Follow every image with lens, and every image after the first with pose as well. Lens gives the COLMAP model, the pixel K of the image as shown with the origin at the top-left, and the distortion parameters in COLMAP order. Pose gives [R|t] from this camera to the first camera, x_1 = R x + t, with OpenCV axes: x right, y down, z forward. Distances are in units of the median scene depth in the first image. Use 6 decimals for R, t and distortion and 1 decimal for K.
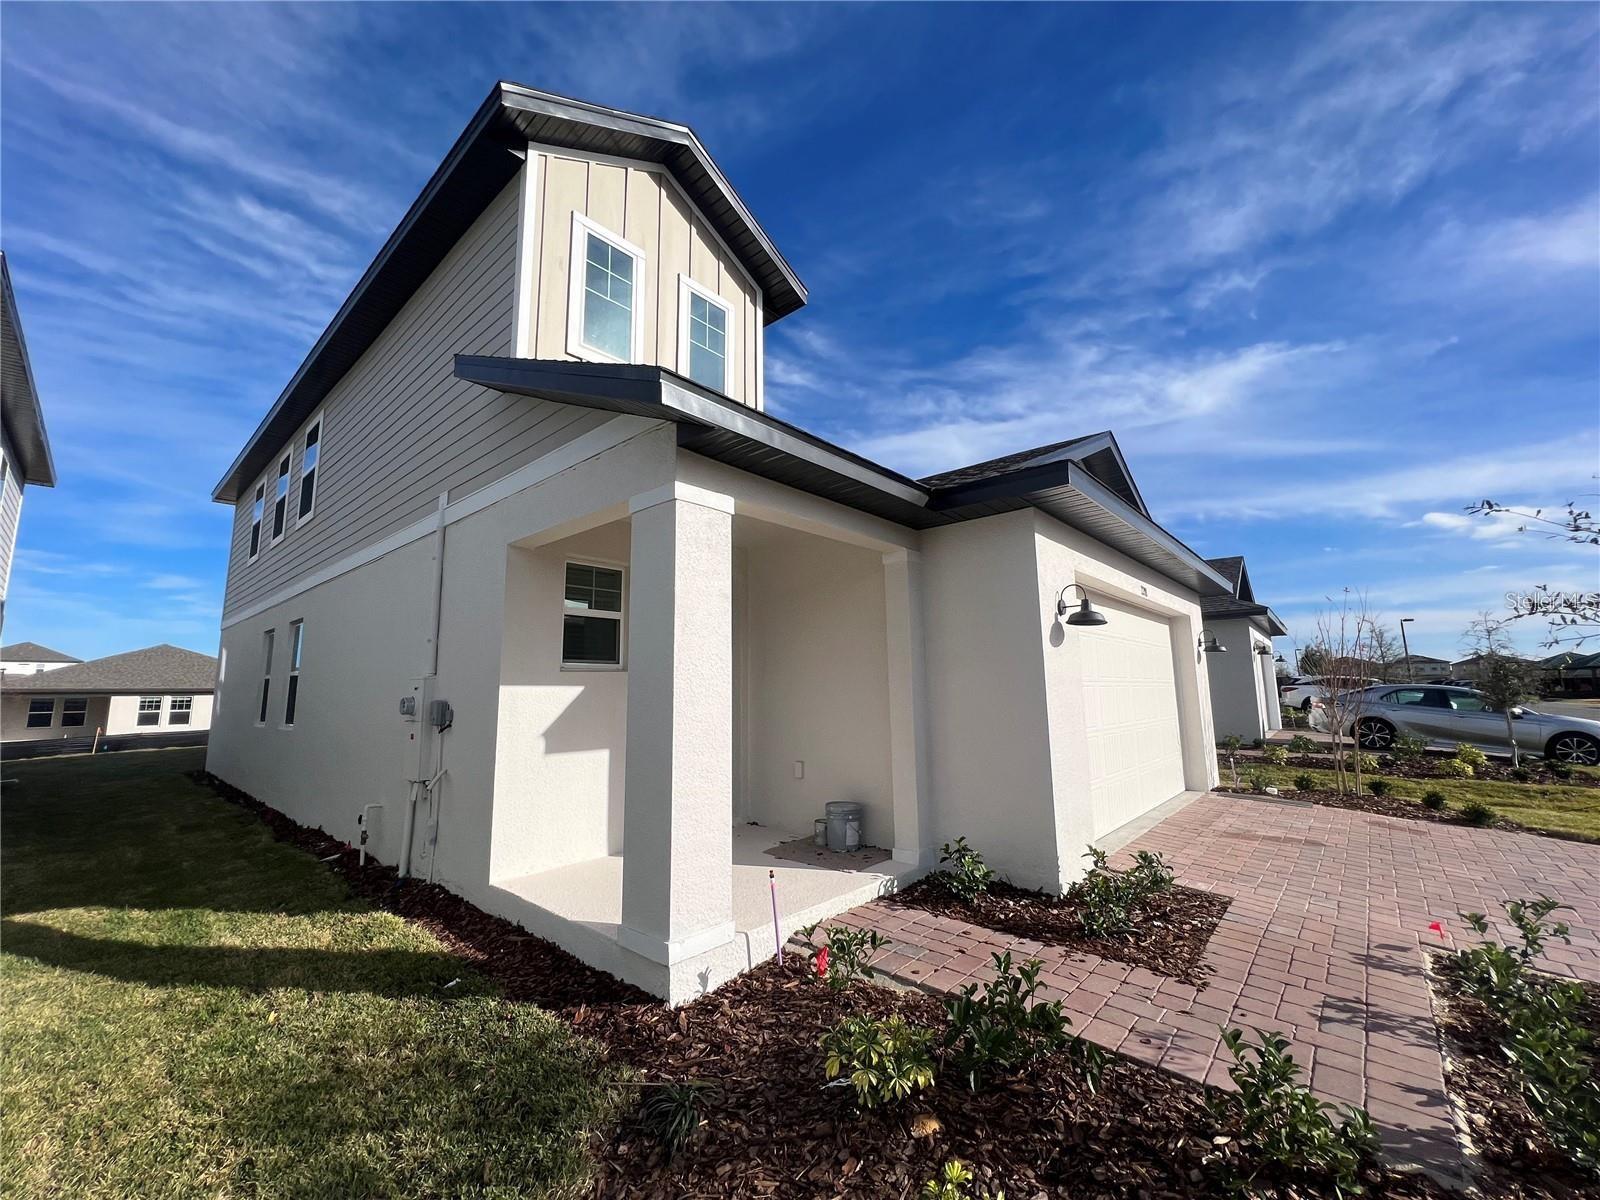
lens RADIAL K [[642.2, 0, 795.6], [0, 642.2, 596.0], [0, 0, 1]] dist [-0.000446, -0.000119]
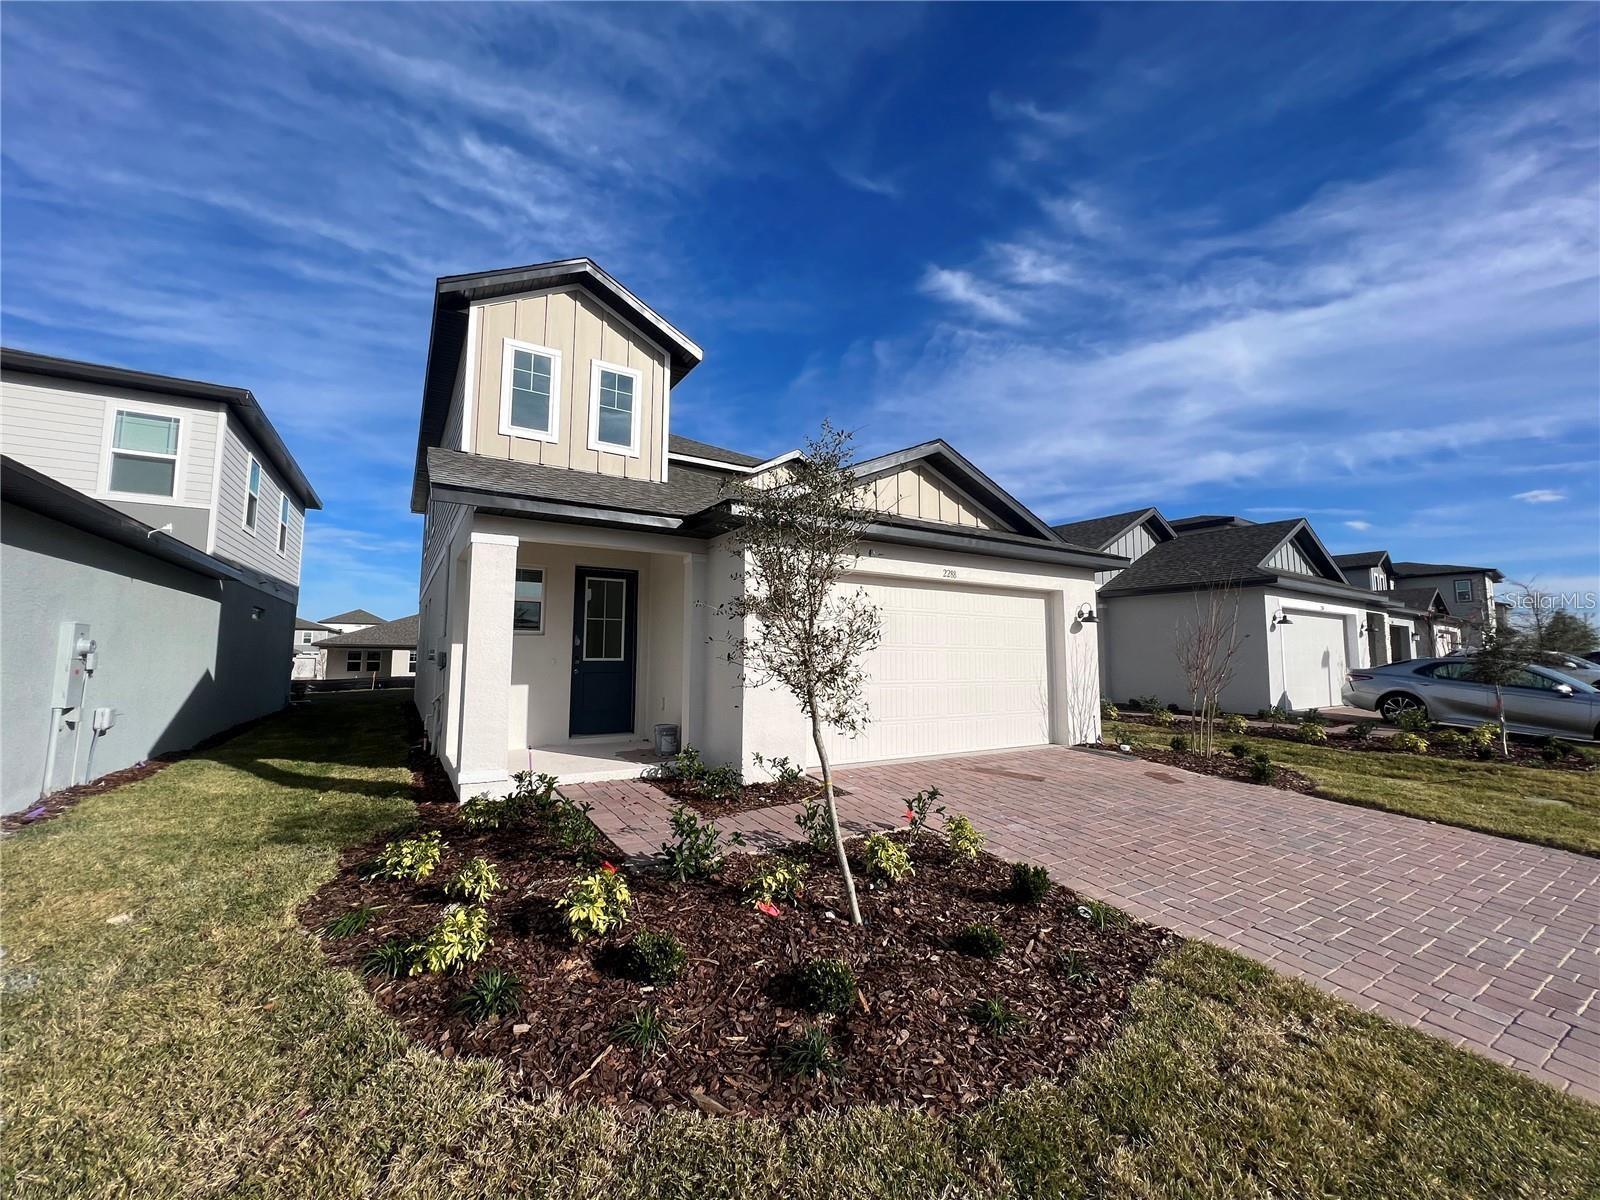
lens RADIAL K [[642.2, 0, 795.6], [0, 642.2, 596.0], [0, 0, 1]] dist [-0.000446, -0.000119]
pose [[0.958921, -0.008622, -0.283541, 0.699045], [0.024172, 0.998386, 0.051387, -0.041070], [0.282641, -0.056130, 0.957582, -0.289851]]
